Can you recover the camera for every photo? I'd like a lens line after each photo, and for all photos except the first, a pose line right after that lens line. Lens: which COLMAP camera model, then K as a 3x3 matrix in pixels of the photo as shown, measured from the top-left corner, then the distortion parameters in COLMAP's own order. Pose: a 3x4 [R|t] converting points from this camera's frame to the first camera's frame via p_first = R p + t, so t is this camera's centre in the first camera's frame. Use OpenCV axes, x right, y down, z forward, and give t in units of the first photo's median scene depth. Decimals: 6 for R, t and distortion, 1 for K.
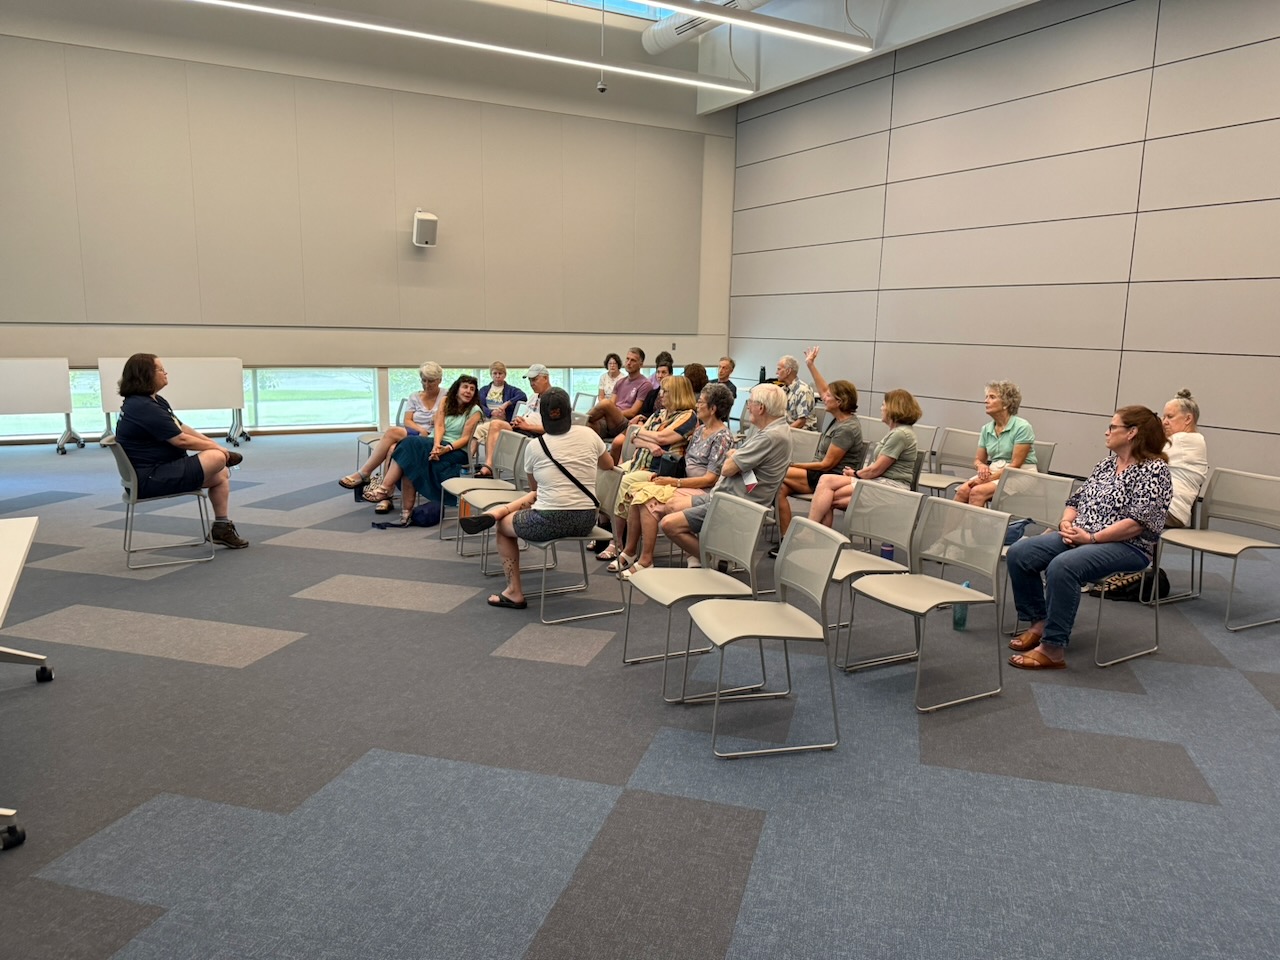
lens RADIAL K [[897.7, 0, 658.9], [0, 897.7, 487.7], [0, 0, 1]] dist [0.033459, -0.045743]
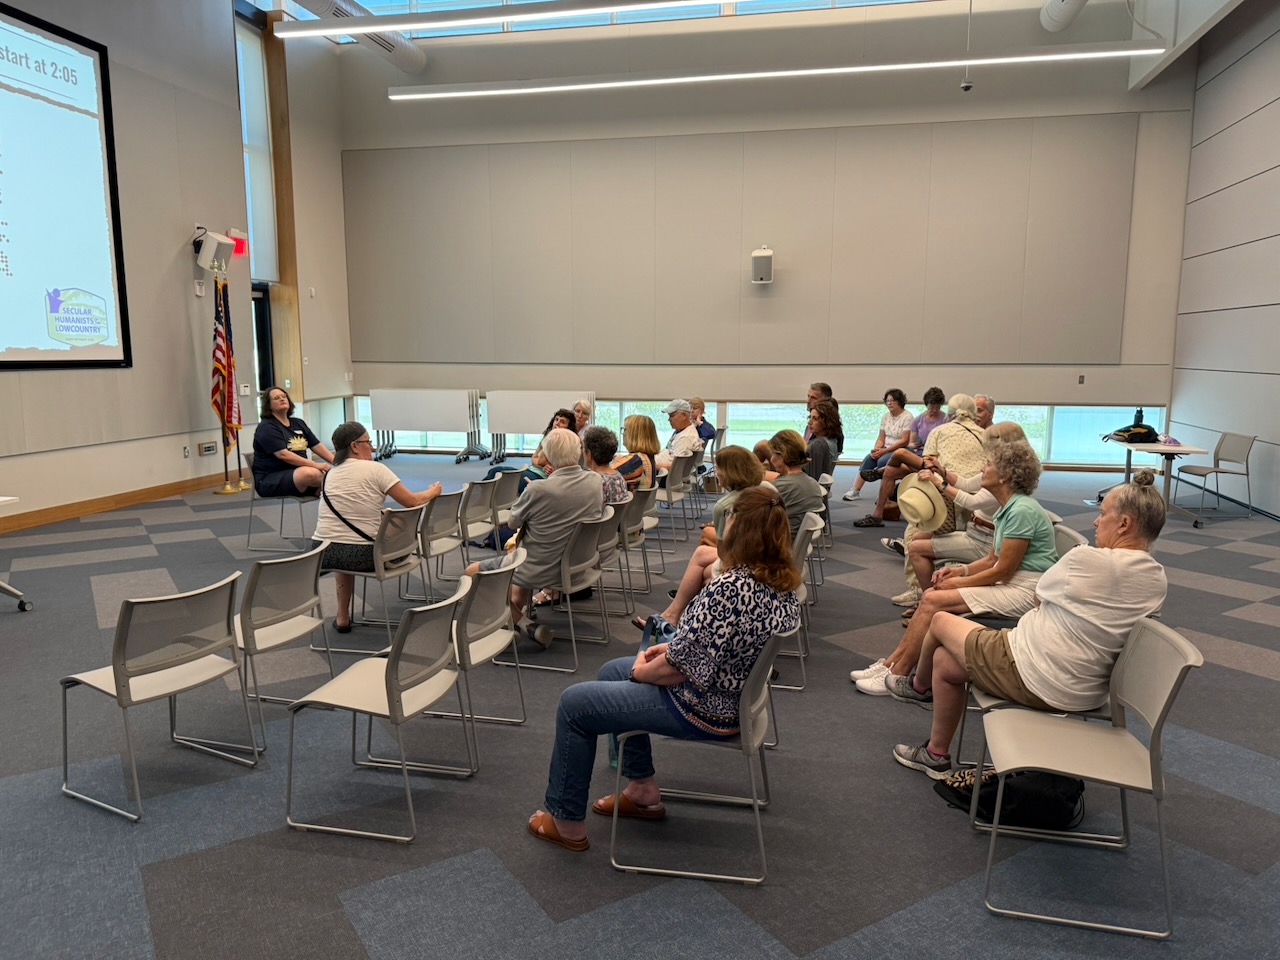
lens RADIAL K [[897.7, 0, 638.4], [0, 897.7, 482.9], [0, 0, 1]] dist [0.033459, -0.045743]
pose [[0.743114, 0.076406, -0.664788, 0.351845], [-0.103628, 0.994615, -0.001524, -0.032077], [0.661092, 0.070023, 0.747030, 0.189509]]
